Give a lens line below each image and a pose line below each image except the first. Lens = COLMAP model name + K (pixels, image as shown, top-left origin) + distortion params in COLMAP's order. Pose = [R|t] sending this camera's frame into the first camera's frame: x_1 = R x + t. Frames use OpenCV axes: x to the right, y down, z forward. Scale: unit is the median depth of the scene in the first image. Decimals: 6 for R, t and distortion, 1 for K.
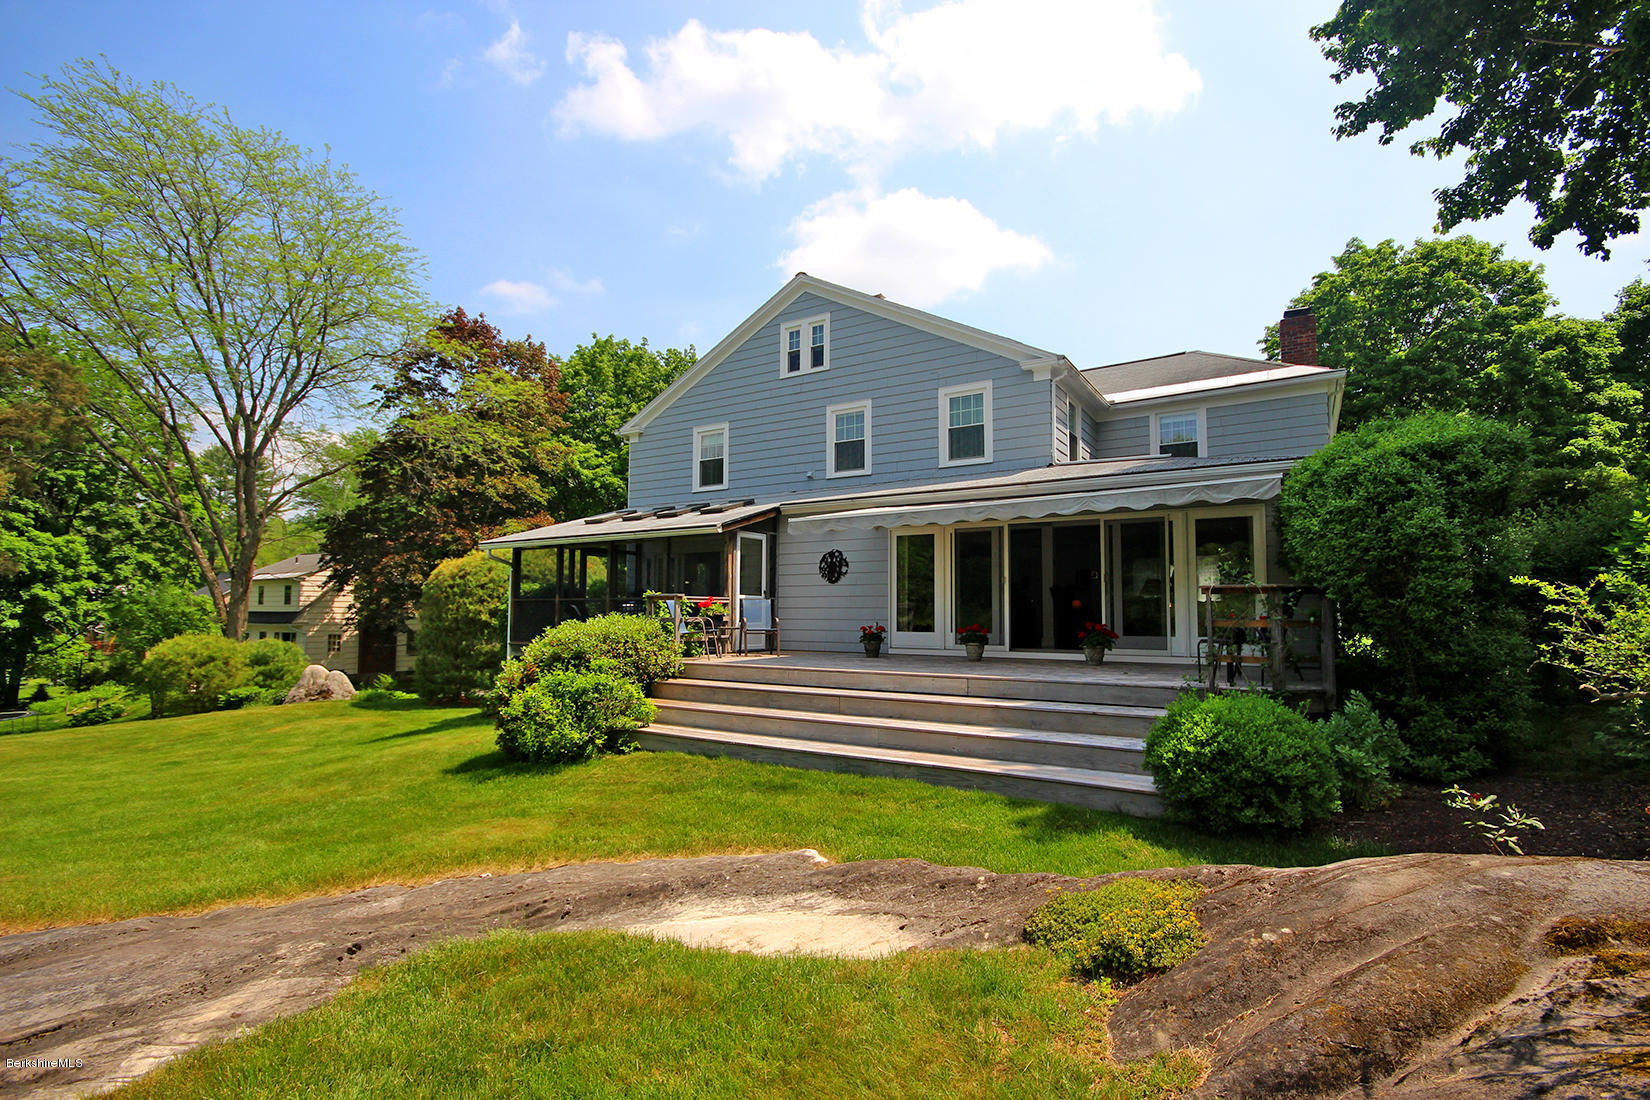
lens RADIAL K [[781.9, 0, 828.9], [0, 781.9, 550.8], [0, 0, 1]] dist [0.006277, -0.006078]
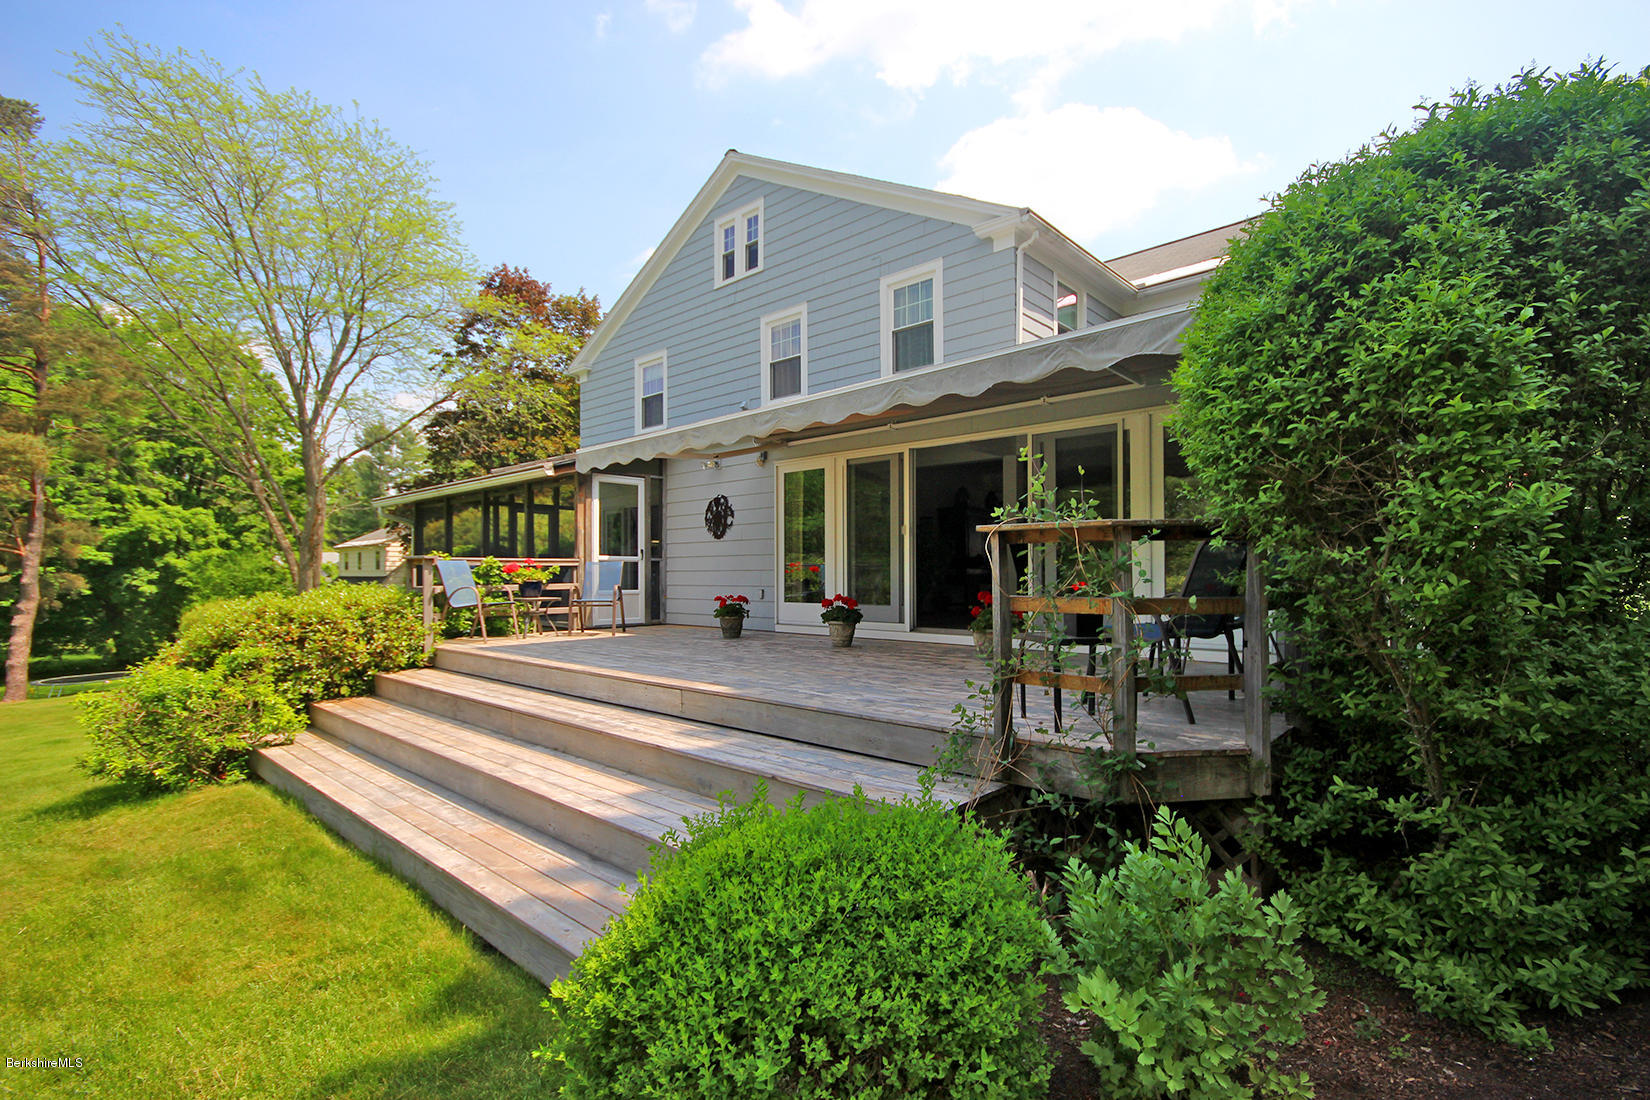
lens RADIAL K [[781.9, 0, 820.2], [0, 781.9, 555.6], [0, 0, 1]] dist [0.006277, -0.006078]
pose [[0.983975, -0.011731, -0.177920, 0.192199], [0.022035, 0.998185, 0.056047, 0.013844], [0.176940, -0.059069, 0.982447, 0.209952]]
